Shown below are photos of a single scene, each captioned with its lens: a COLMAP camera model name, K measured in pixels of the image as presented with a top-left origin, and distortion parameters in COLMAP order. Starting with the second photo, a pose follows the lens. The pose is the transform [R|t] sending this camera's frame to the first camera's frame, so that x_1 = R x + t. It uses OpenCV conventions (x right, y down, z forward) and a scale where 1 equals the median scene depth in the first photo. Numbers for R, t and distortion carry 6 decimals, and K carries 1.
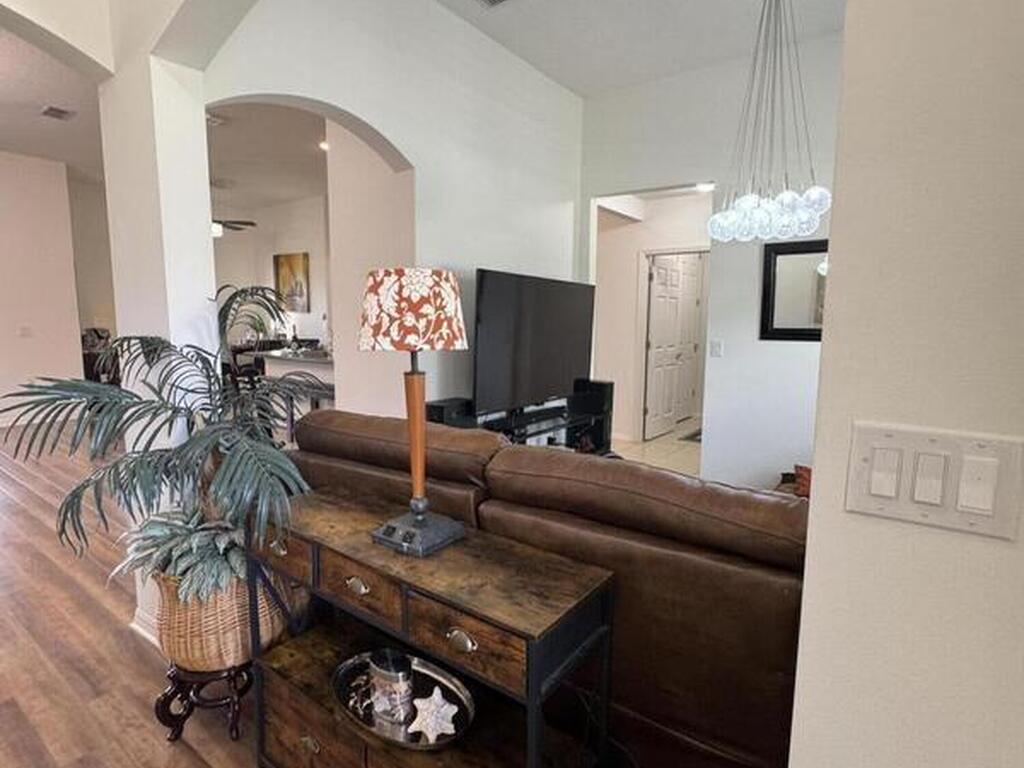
lens RADIAL K [[551.0, 0, 513.8], [0, 551.0, 385.6], [0, 0, 1]] dist [0.003637, -0.000968]
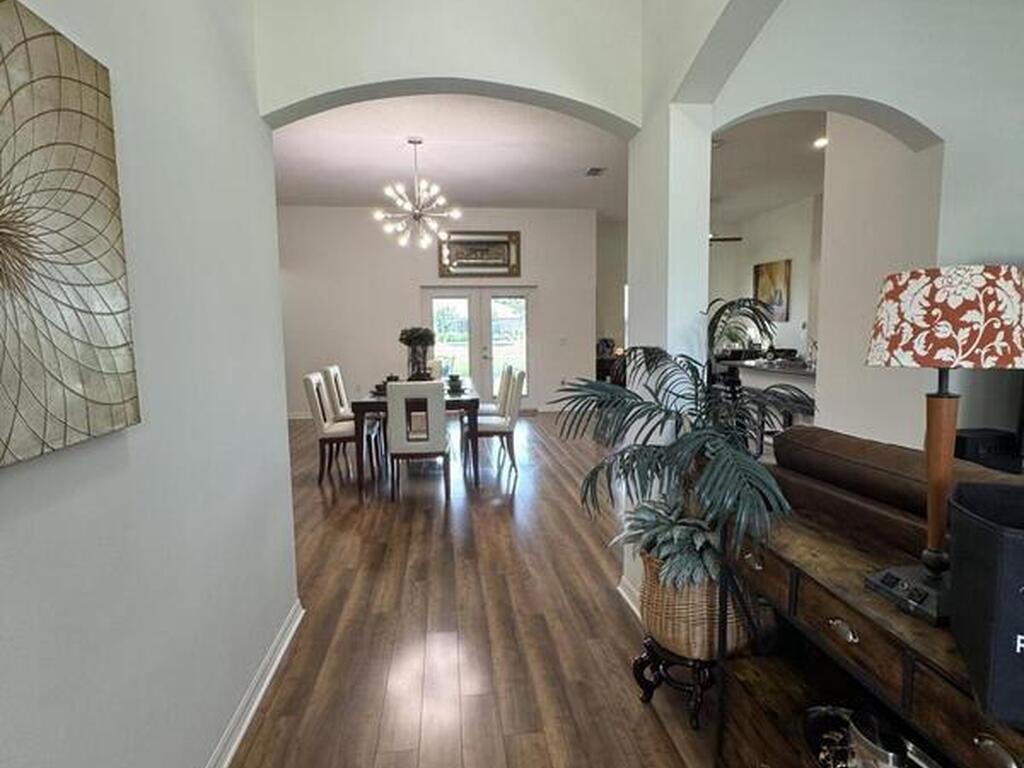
lens RADIAL K [[551.0, 0, 513.9], [0, 551.0, 384.4], [0, 0, 1]] dist [0.003637, -0.000968]
pose [[0.691441, 0.055840, -0.720272, -0.023726], [-0.069571, 0.997521, 0.010548, -0.002935], [0.719075, 0.042817, 0.693612, -0.009583]]
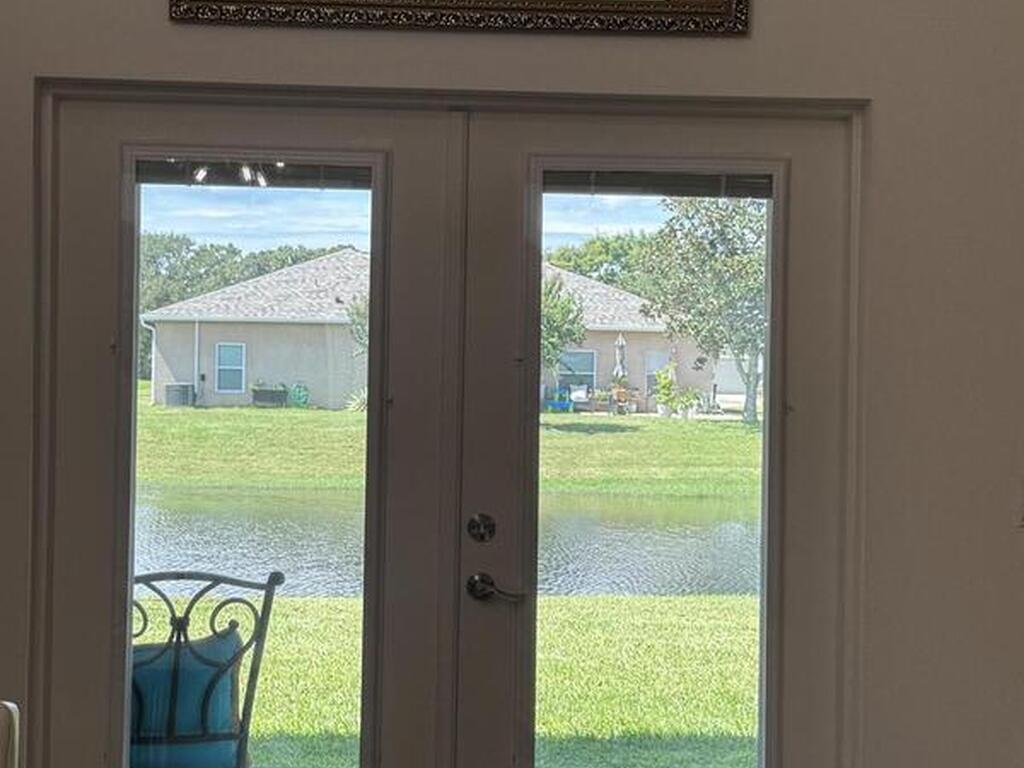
lens RADIAL K [[1370.4, 0, 511.9], [0, 1370.4, 383.1], [0, 0, 1]] dist [-0.004564, 0.000000]
pose [[0.631201, 0.014719, -0.775480, -0.820453], [-0.104515, 0.992315, -0.066236, -0.114000], [0.768546, 0.122857, 0.627888, 0.706555]]
